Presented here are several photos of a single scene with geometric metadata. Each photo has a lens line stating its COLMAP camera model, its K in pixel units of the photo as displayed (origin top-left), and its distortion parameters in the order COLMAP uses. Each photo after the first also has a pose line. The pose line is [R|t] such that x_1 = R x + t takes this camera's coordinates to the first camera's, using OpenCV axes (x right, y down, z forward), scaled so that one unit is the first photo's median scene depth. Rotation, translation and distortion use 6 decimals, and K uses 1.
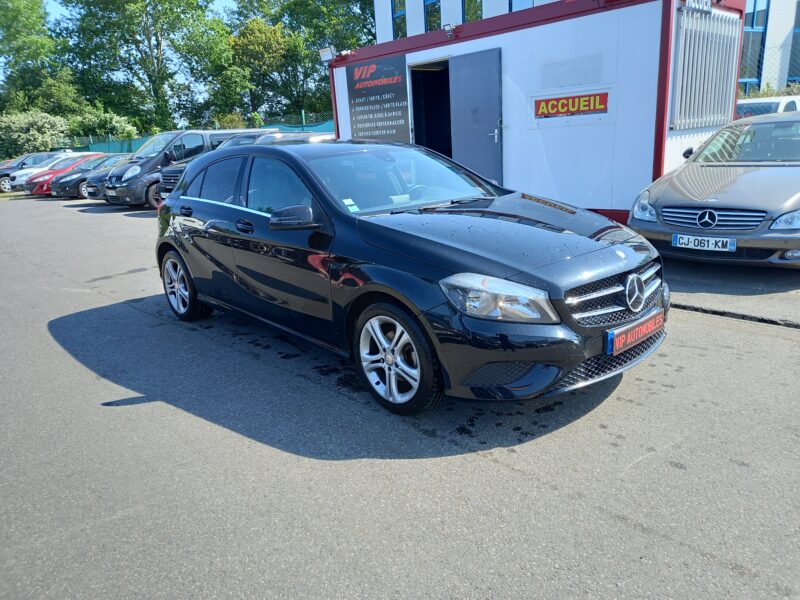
lens RADIAL K [[581.8, 0, 404.2], [0, 581.8, 298.6], [0, 0, 1]] dist [0.082658, -0.076290]
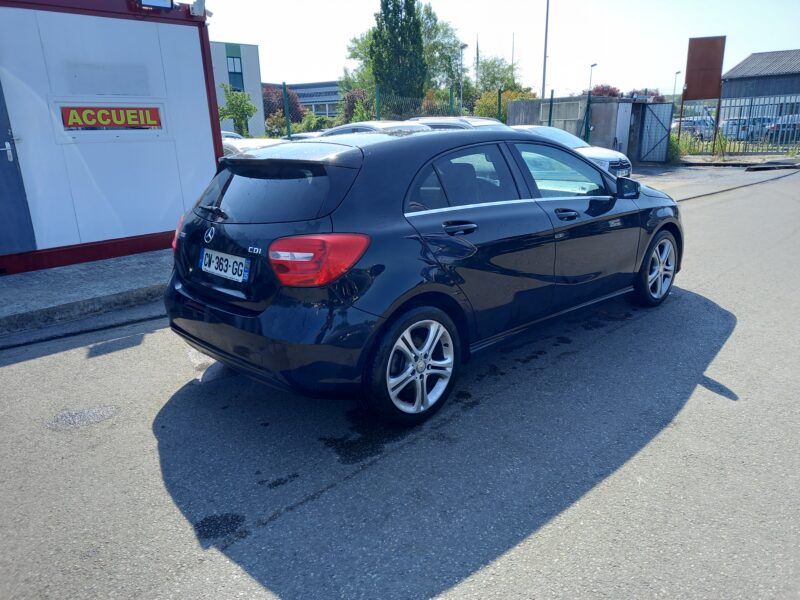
lens RADIAL K [[581.8, 0, 404.2], [0, 581.8, 298.6], [0, 0, 1]] dist [0.082658, -0.076290]
pose [[-0.010270, -0.216565, 0.976214, -0.609125], [0.300805, 0.930377, 0.209561, -0.136968], [-0.953630, 0.295802, 0.055589, 0.625093]]
